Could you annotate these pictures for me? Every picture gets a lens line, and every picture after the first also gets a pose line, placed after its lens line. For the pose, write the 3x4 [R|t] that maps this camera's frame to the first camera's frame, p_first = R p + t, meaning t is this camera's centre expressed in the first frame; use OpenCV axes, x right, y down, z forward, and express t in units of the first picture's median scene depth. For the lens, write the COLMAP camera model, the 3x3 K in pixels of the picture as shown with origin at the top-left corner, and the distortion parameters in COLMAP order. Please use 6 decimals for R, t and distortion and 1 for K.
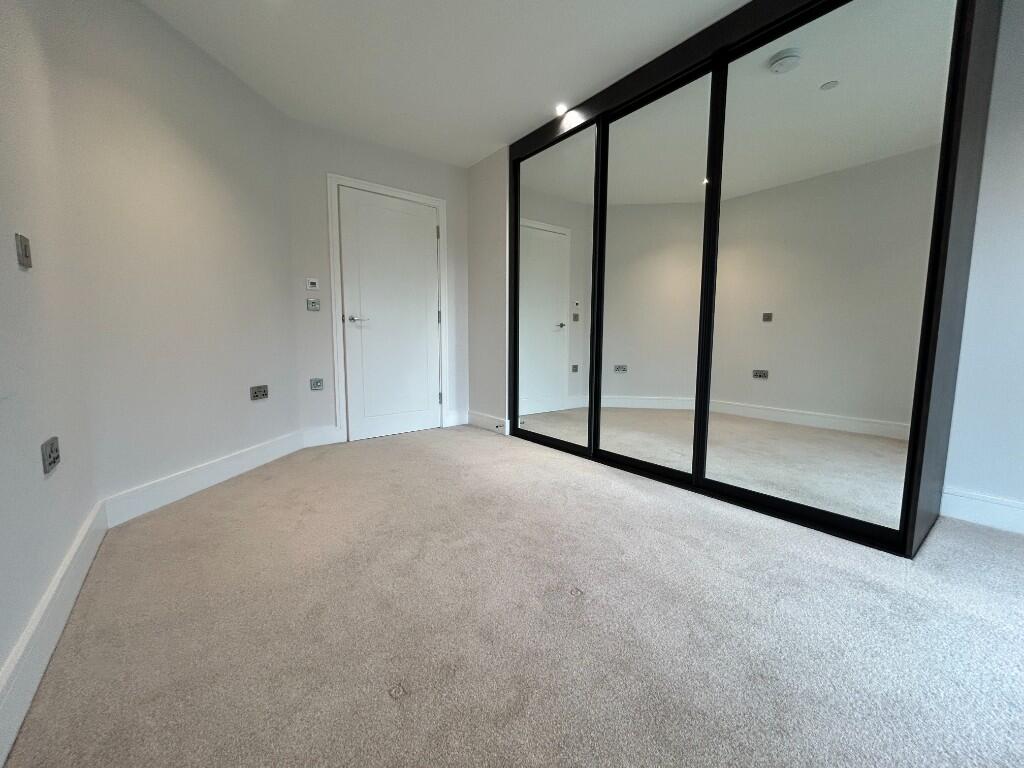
lens RADIAL K [[411.8, 0, 512.0], [0, 411.8, 384.0], [0, 0, 1]] dist [-0.000321, 0.000914]
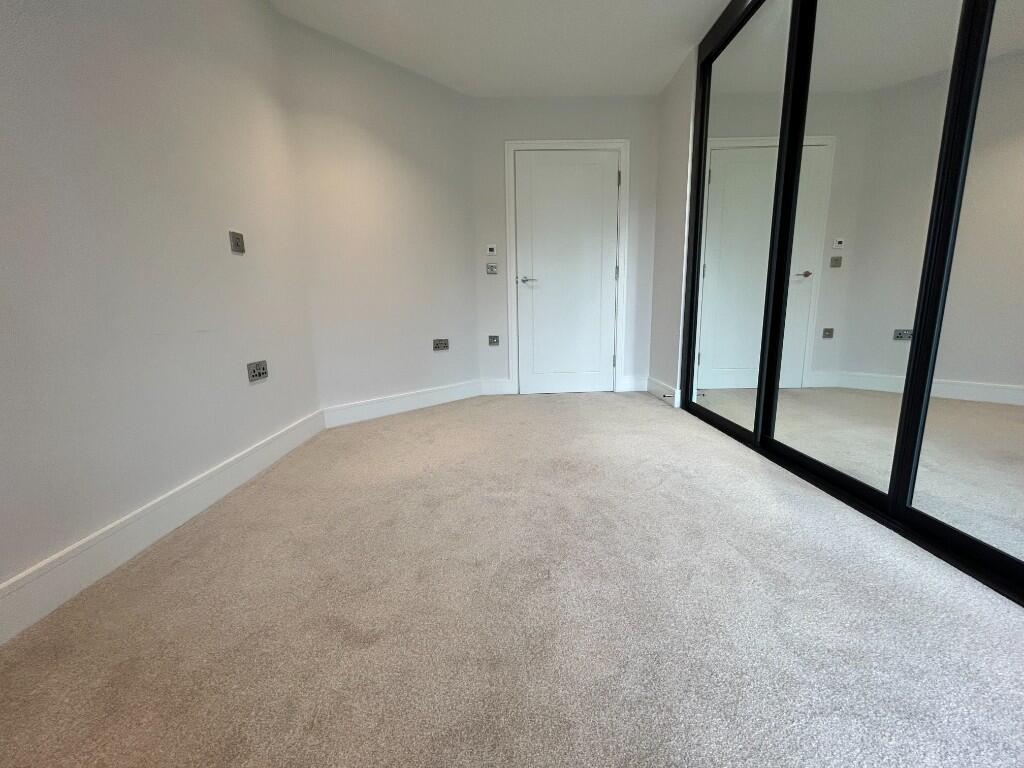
lens RADIAL K [[411.8, 0, 512.0], [0, 411.8, 384.0], [0, 0, 1]] dist [-0.000321, 0.000914]
pose [[0.797468, 0.089552, -0.596679, 0.256141], [-0.042790, 0.994828, 0.092119, 0.013200], [0.601842, -0.047930, 0.797175, 0.127472]]
